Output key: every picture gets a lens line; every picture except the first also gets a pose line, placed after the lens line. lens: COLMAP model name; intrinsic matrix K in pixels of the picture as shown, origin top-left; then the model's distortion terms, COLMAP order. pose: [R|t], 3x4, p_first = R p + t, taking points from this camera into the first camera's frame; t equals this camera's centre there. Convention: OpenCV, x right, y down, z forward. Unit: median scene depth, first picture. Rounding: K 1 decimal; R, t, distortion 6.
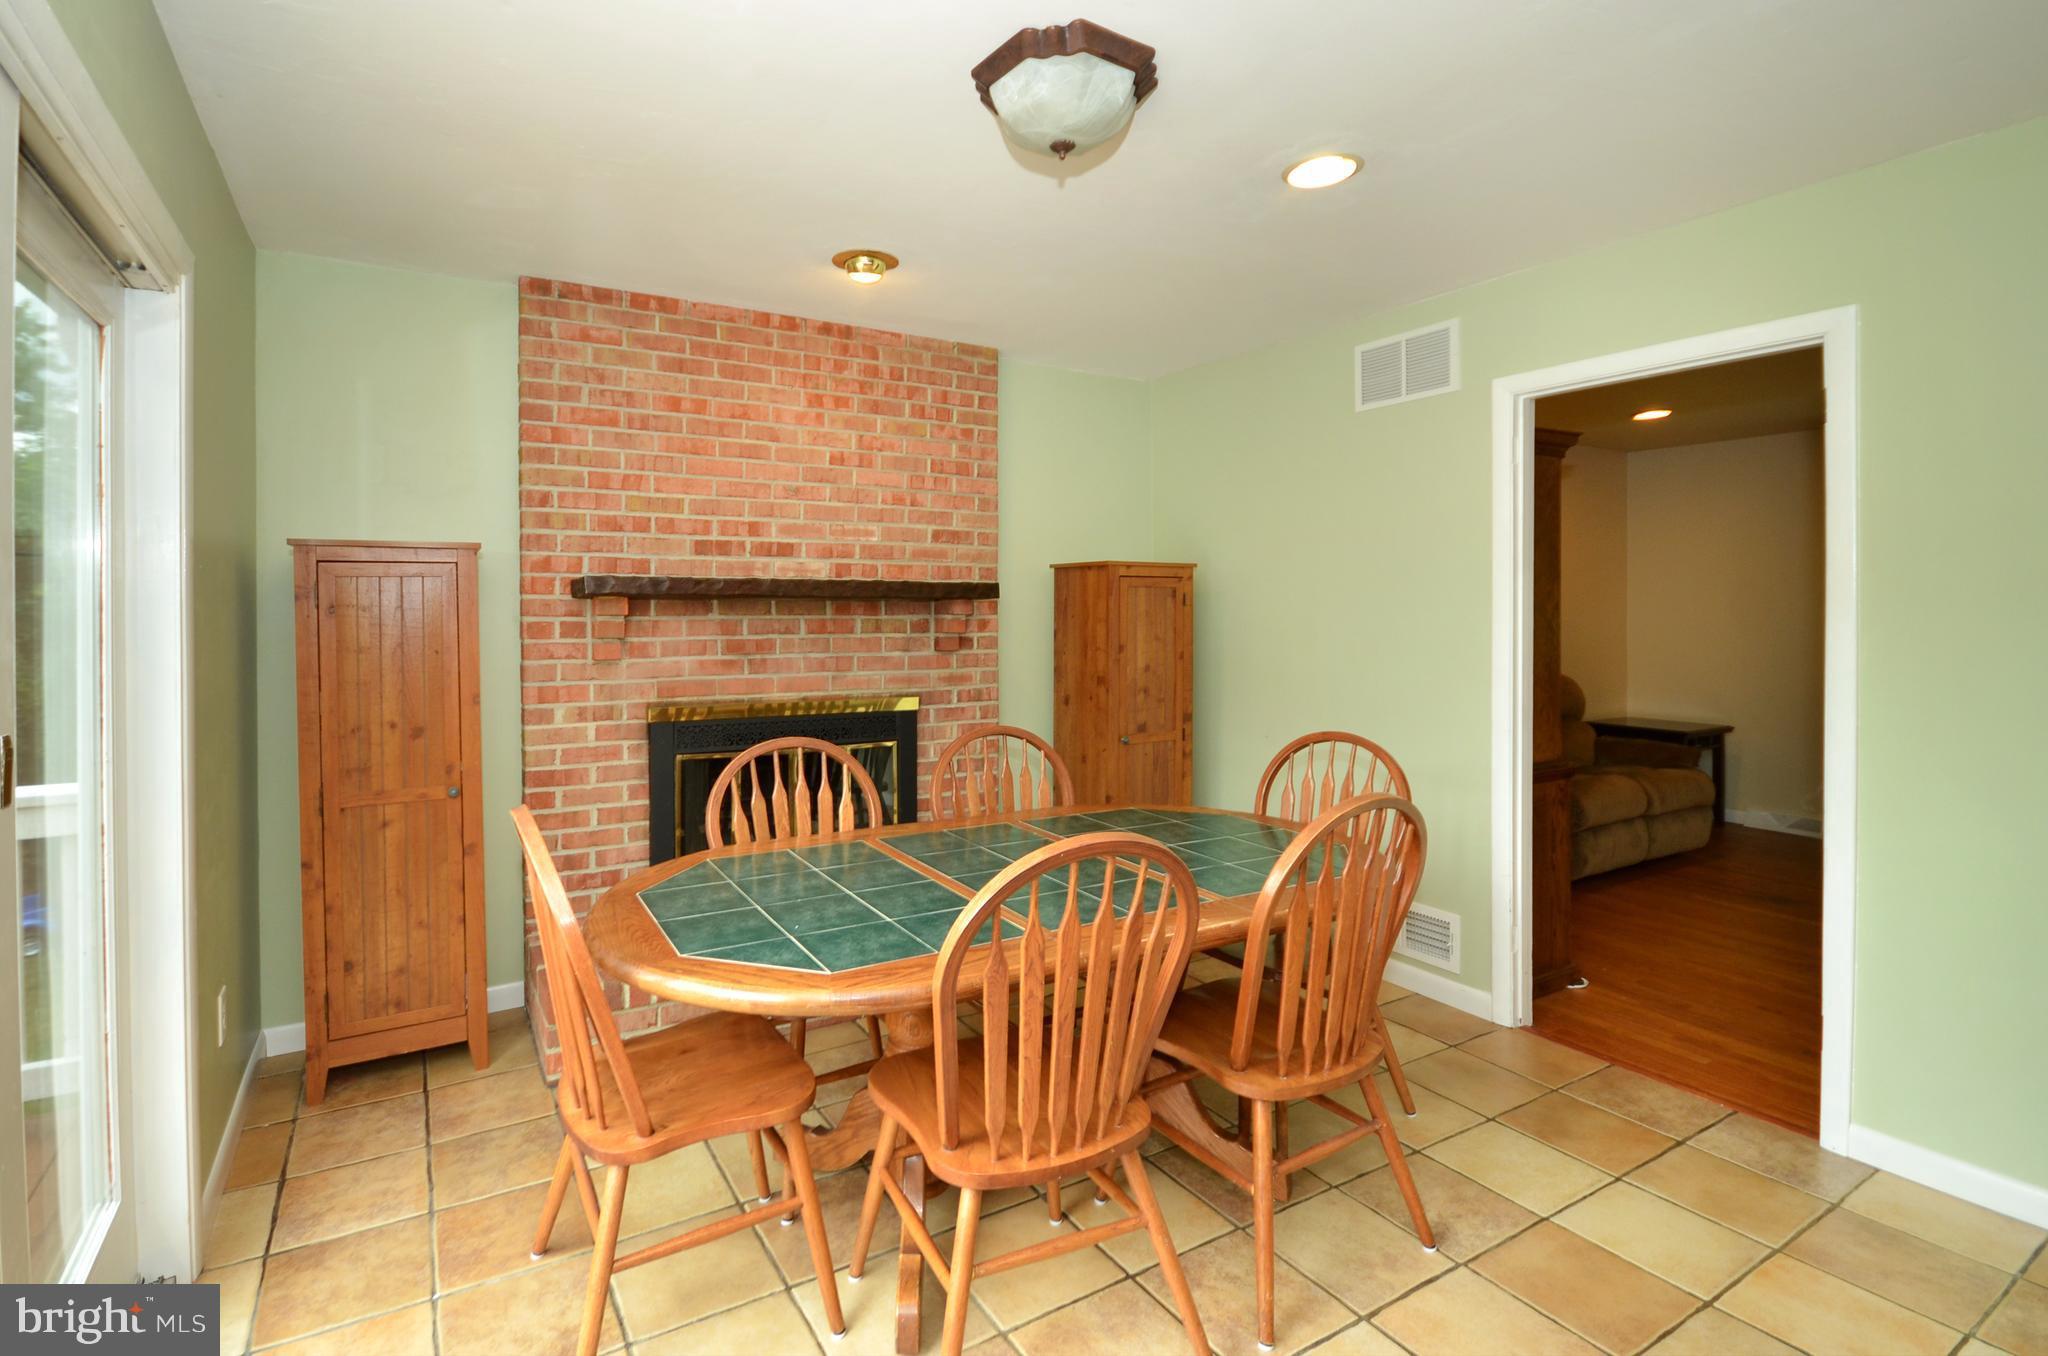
lens RADIAL K [[945.0, 0, 970.9], [0, 945.0, 617.7], [0, 0, 1]] dist [-0.001235, 0.000218]
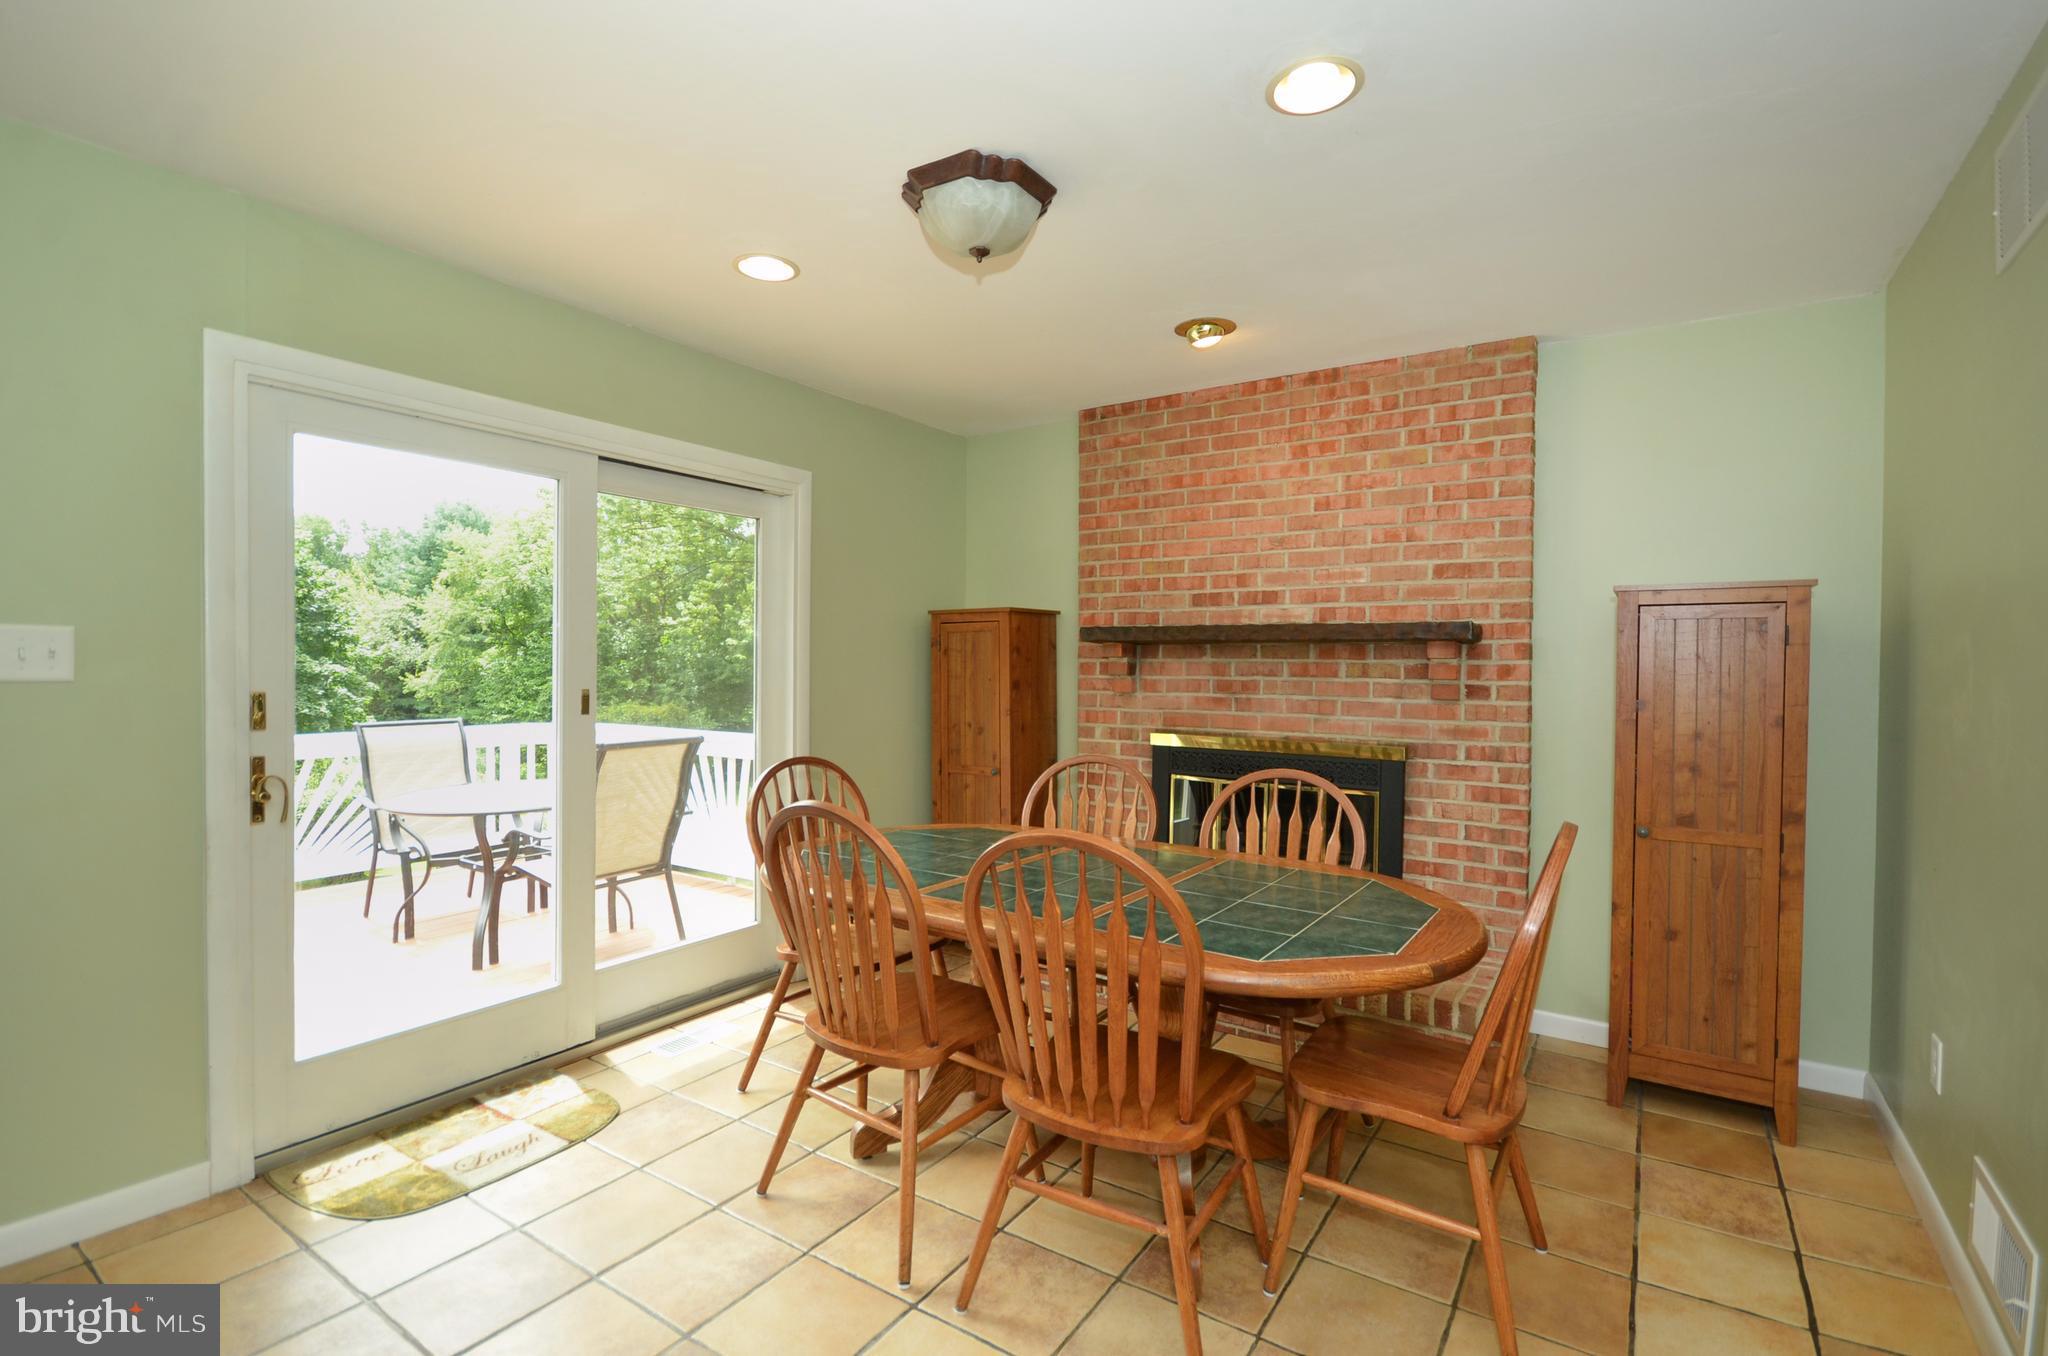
lens RADIAL K [[936.0, 0, 1029.1], [0, 936.0, 682.9], [0, 0, 1]] dist [-0.000107, 0.000584]
pose [[0.467852, 0.021666, -0.883541, 0.609646], [-0.016544, 0.999739, 0.015754, 0.012610], [0.883652, 0.007247, 0.468088, 0.260163]]
